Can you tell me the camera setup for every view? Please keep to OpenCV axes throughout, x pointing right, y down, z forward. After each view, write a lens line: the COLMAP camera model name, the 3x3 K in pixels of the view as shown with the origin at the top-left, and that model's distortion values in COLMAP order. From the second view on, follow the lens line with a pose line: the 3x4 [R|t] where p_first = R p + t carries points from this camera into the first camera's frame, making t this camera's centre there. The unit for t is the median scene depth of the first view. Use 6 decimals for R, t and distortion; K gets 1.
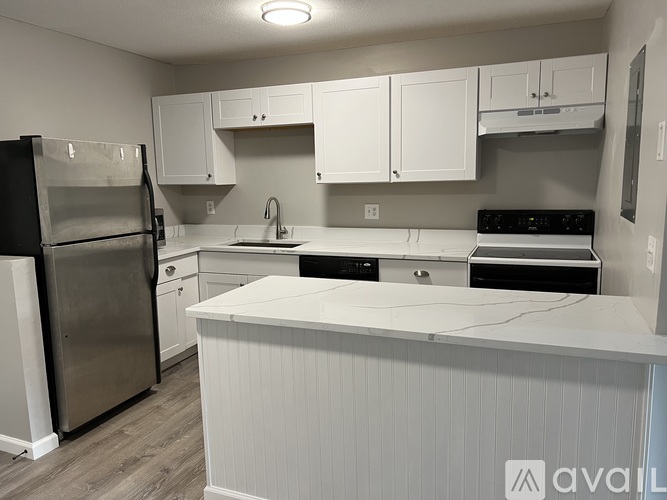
lens RADIAL K [[502.8, 0, 333.4], [0, 502.8, 249.6], [0, 0, 1]] dist [0.022979, -0.018981]
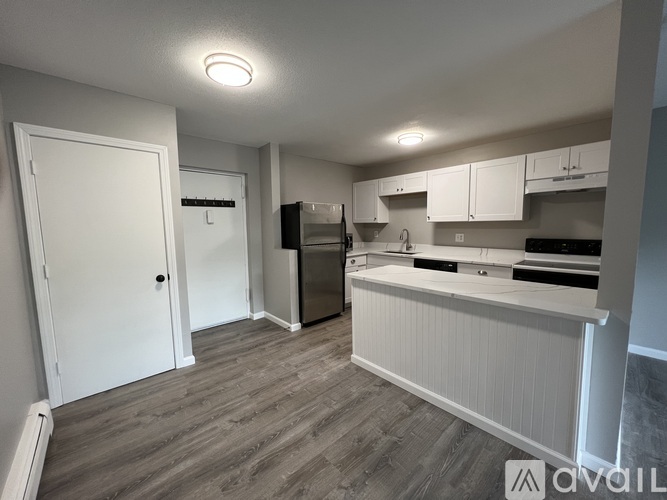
lens RADIAL K [[269.4, 0, 332.9], [0, 269.4, 250.6], [0, 0, 1]] dist [-0.008689, -0.000145]
pose [[0.897015, 0.049118, -0.439263, 0.115890], [-0.065045, 0.997656, -0.021270, 0.025764], [0.437189, 0.047652, 0.898107, -0.089653]]
